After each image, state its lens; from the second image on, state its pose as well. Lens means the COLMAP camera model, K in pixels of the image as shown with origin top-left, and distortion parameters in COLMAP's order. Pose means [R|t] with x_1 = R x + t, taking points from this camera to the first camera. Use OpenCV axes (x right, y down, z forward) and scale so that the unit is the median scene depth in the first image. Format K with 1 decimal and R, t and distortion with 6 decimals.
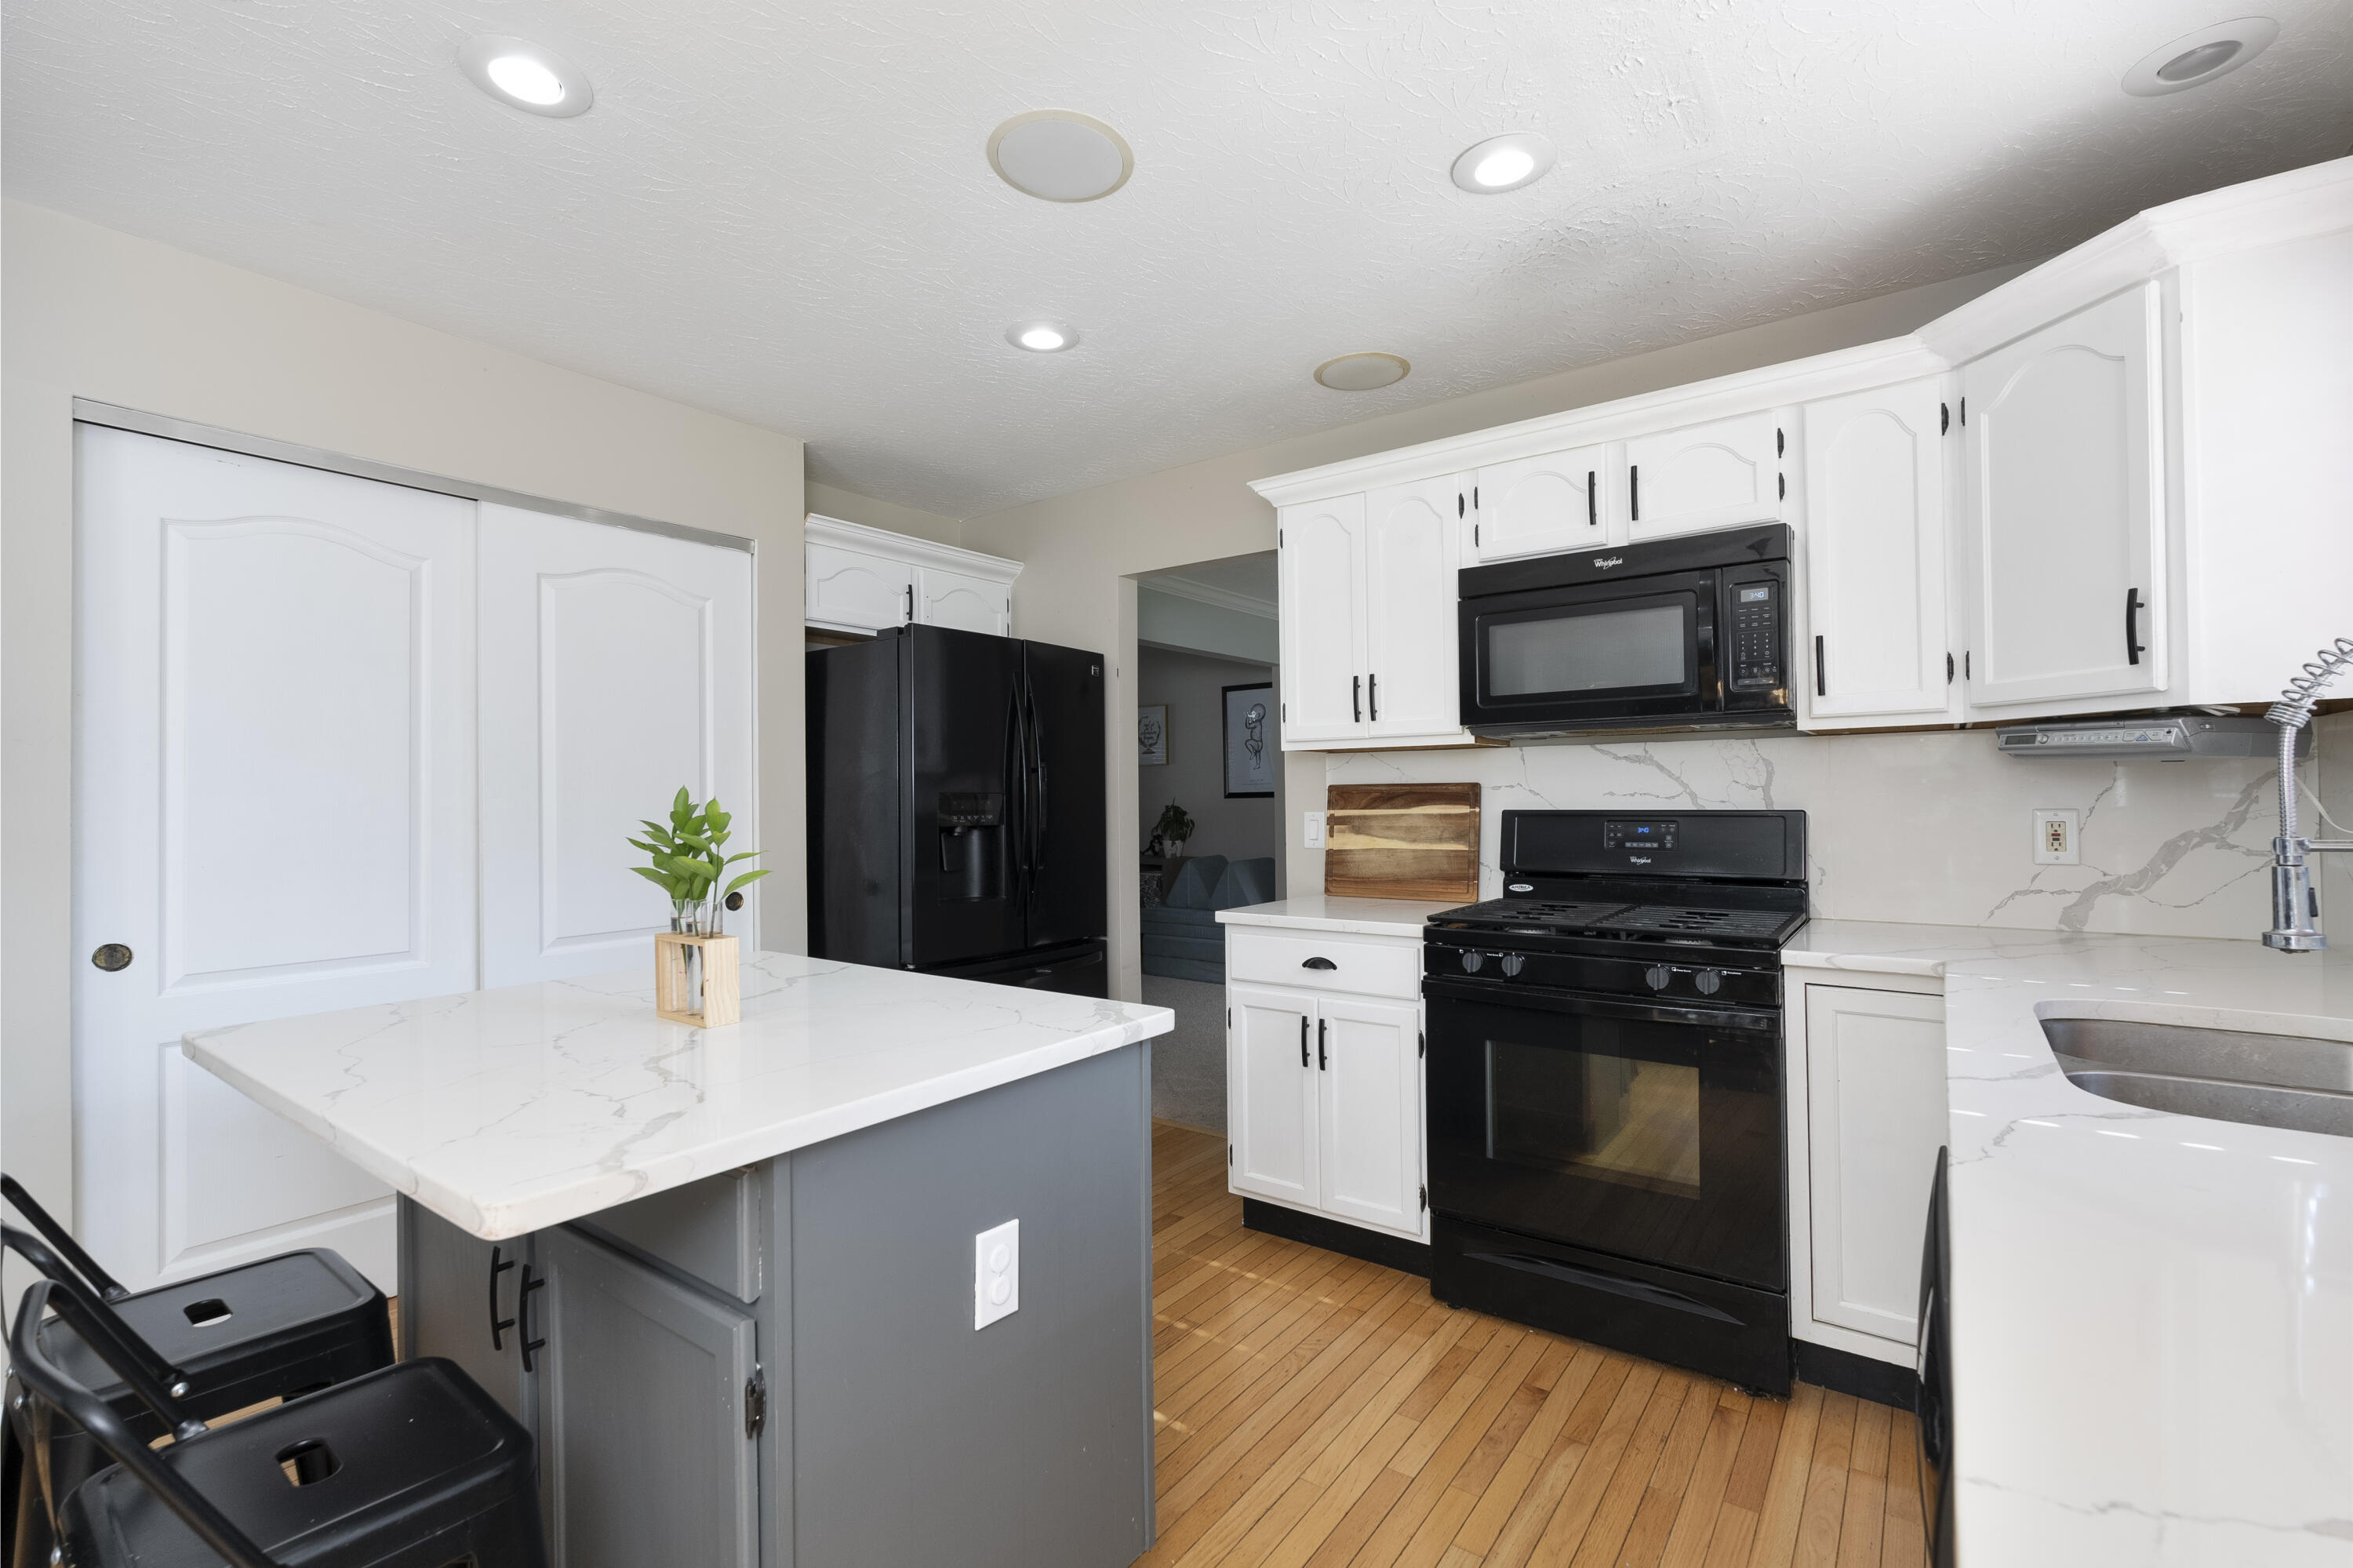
lens RADIAL K [[1040.0, 0, 1199.1], [0, 1040.0, 779.7], [0, 0, 1]] dist [0.002394, -0.000641]
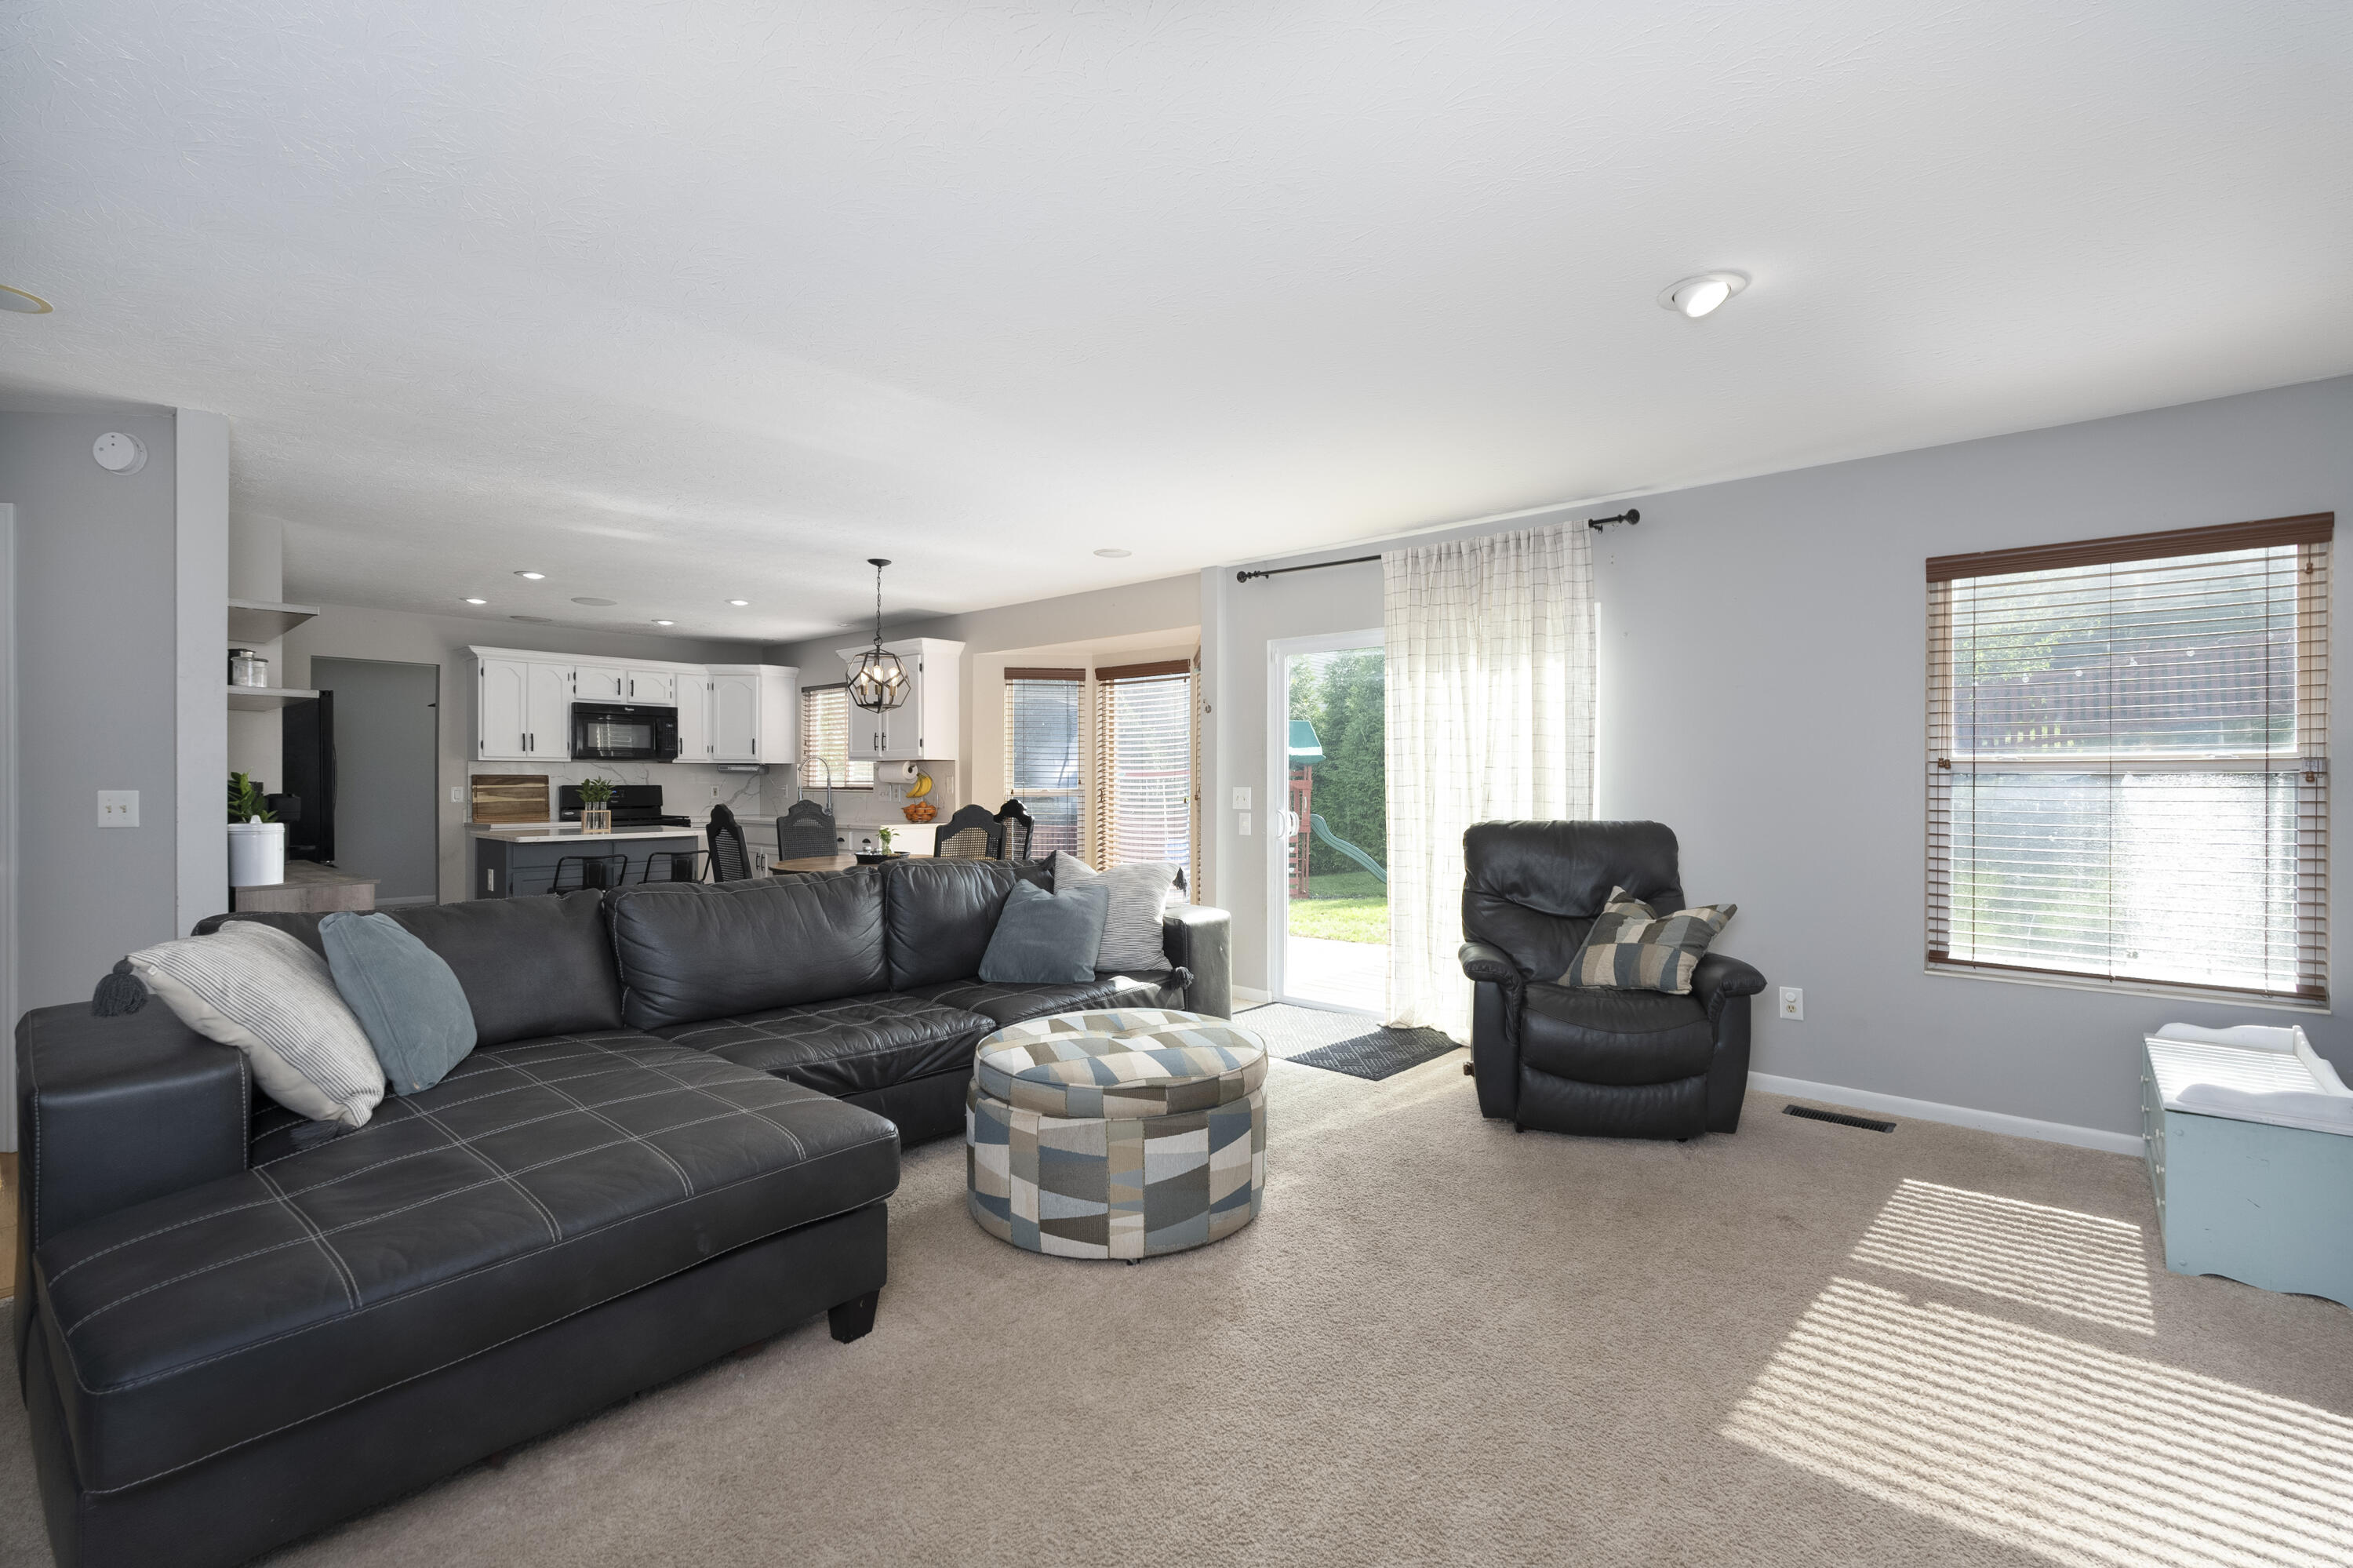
lens RADIAL K [[1040.0, 0, 1190.4], [0, 1040.0, 778.3], [0, 0, 1]] dist [0.002394, -0.000641]
pose [[0.091365, 0.015162, 0.995702, -2.431990], [-0.015385, 0.999786, -0.013812, 0.024147], [-0.995699, -0.014057, 0.091579, -0.957572]]
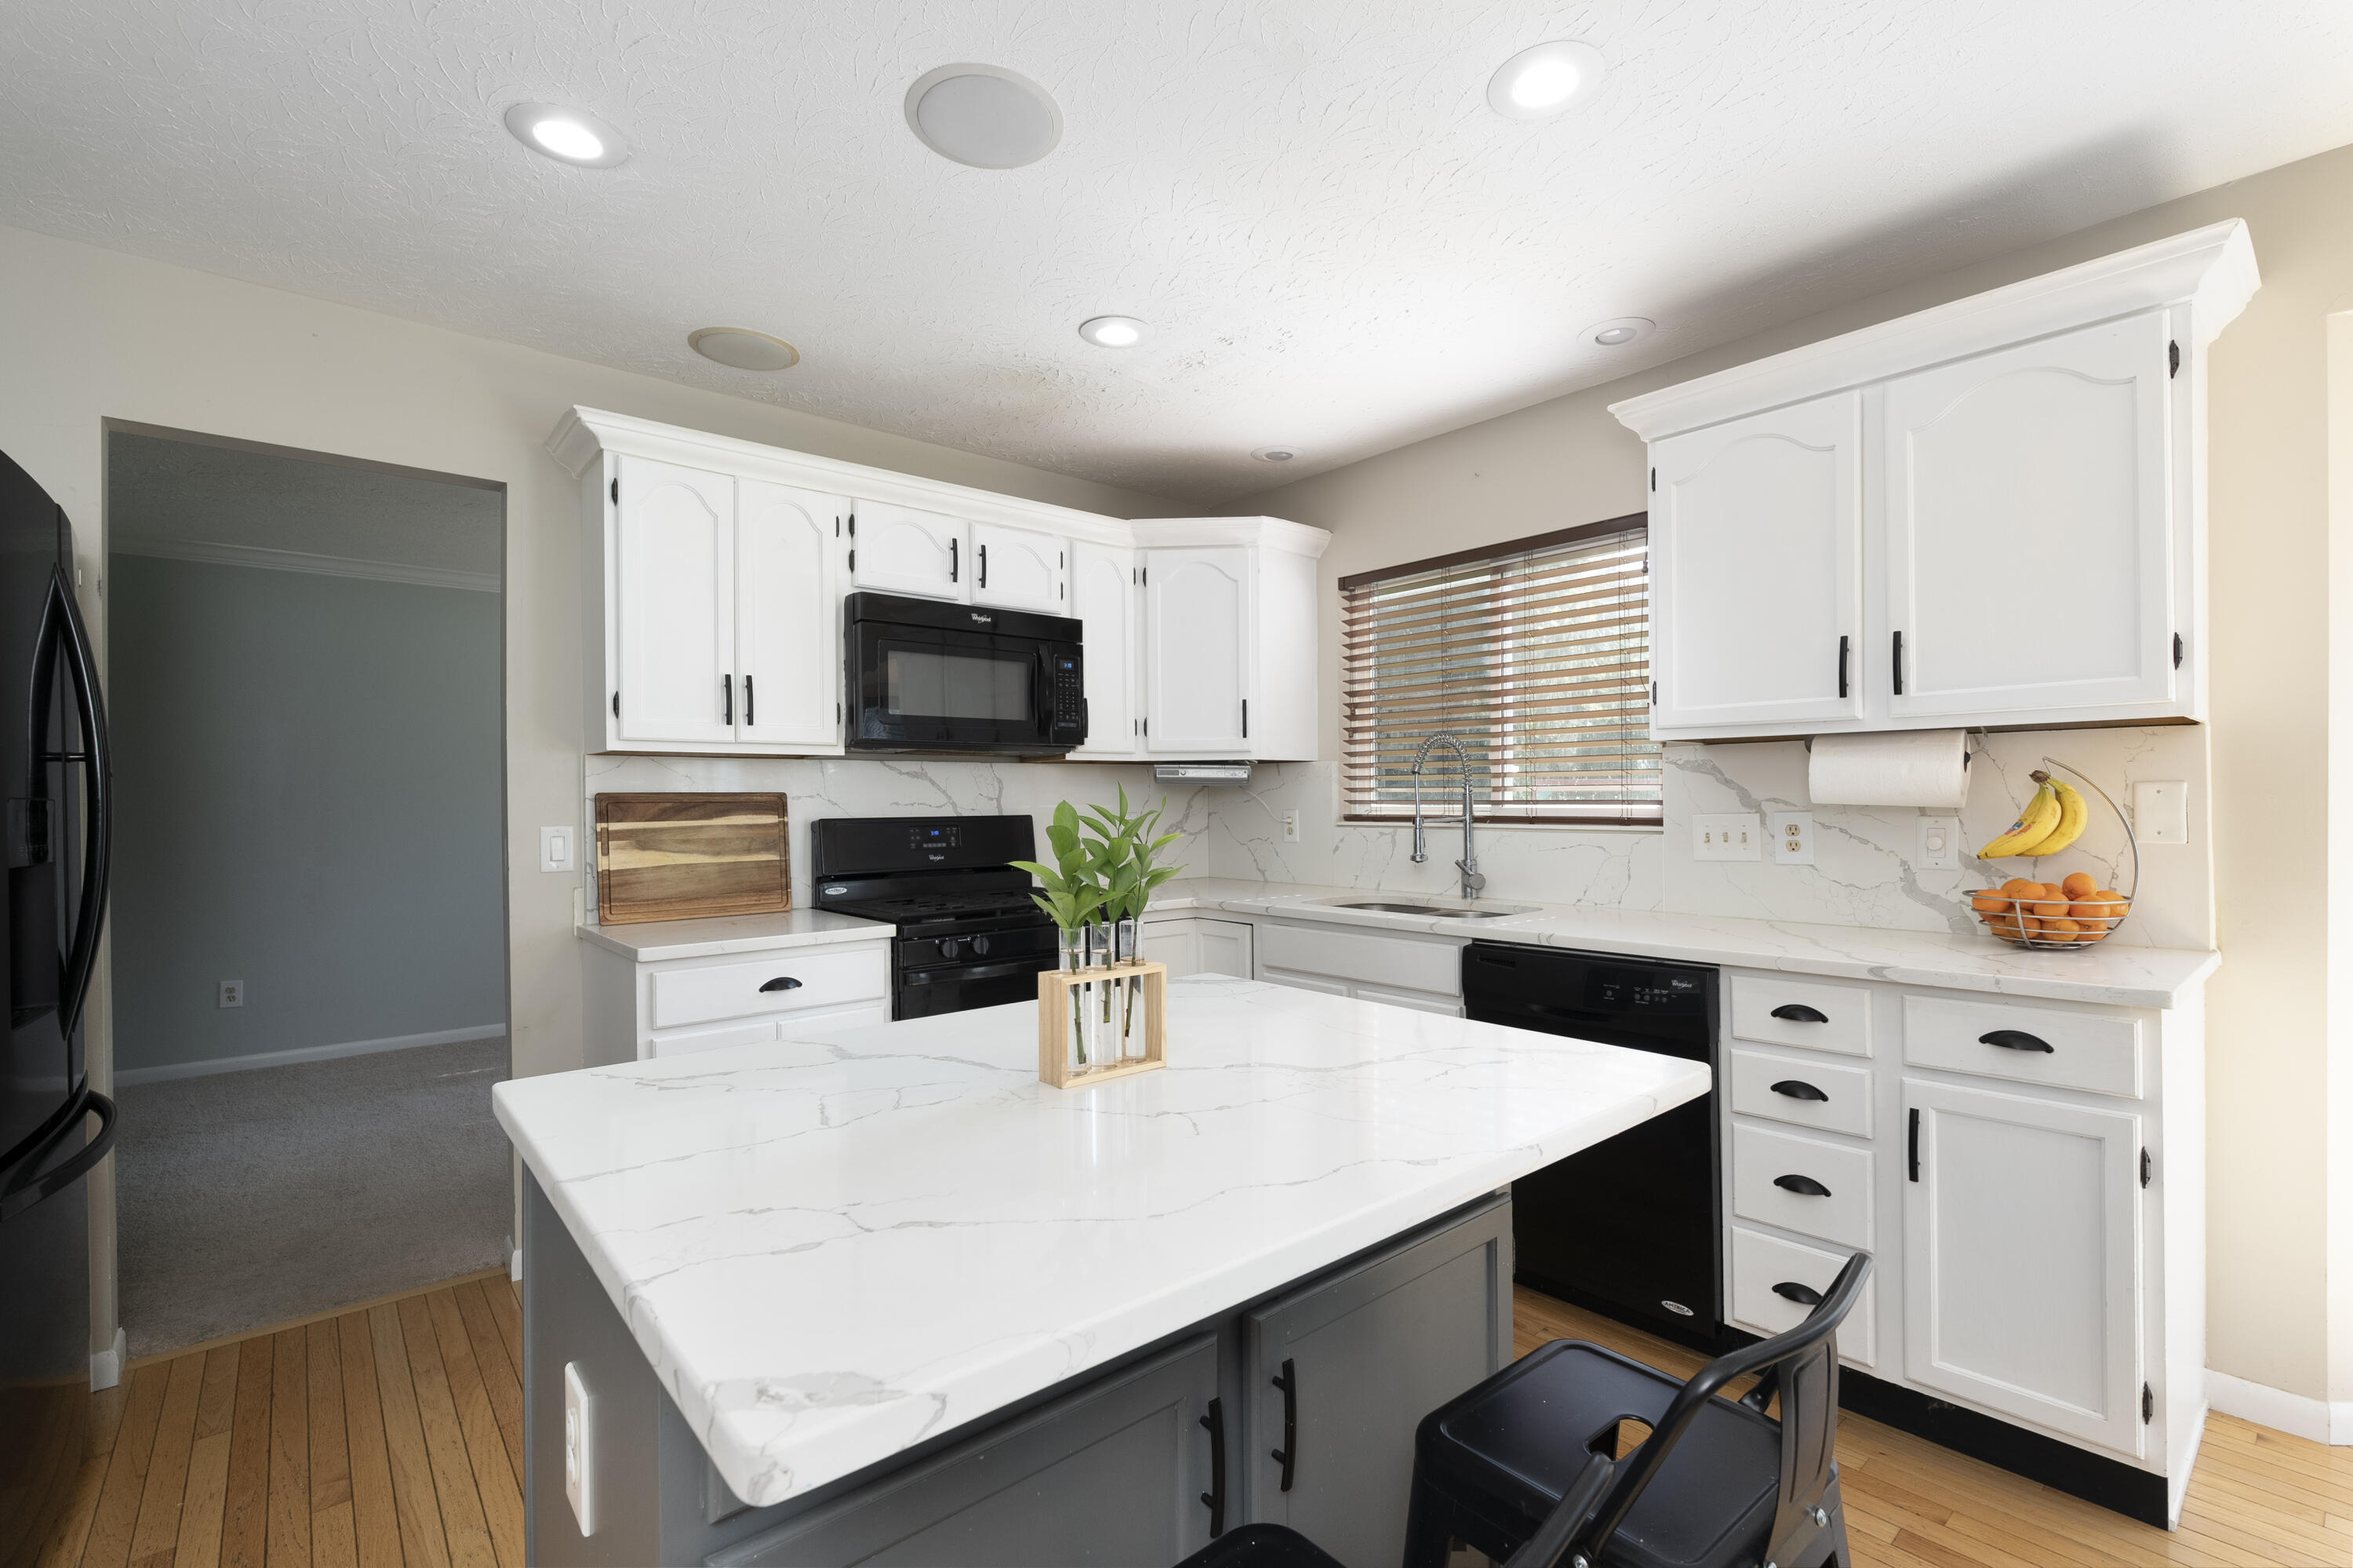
lens RADIAL K [[1040.0, 0, 1188.7], [0, 1040.0, 797.7], [0, 0, 1]] dist [0.002394, -0.000641]
pose [[0.232297, 0.008642, 0.972607, -0.686739], [-0.008824, 0.999938, -0.006777, 0.012271], [-0.972605, -0.007008, 0.232359, 0.415109]]
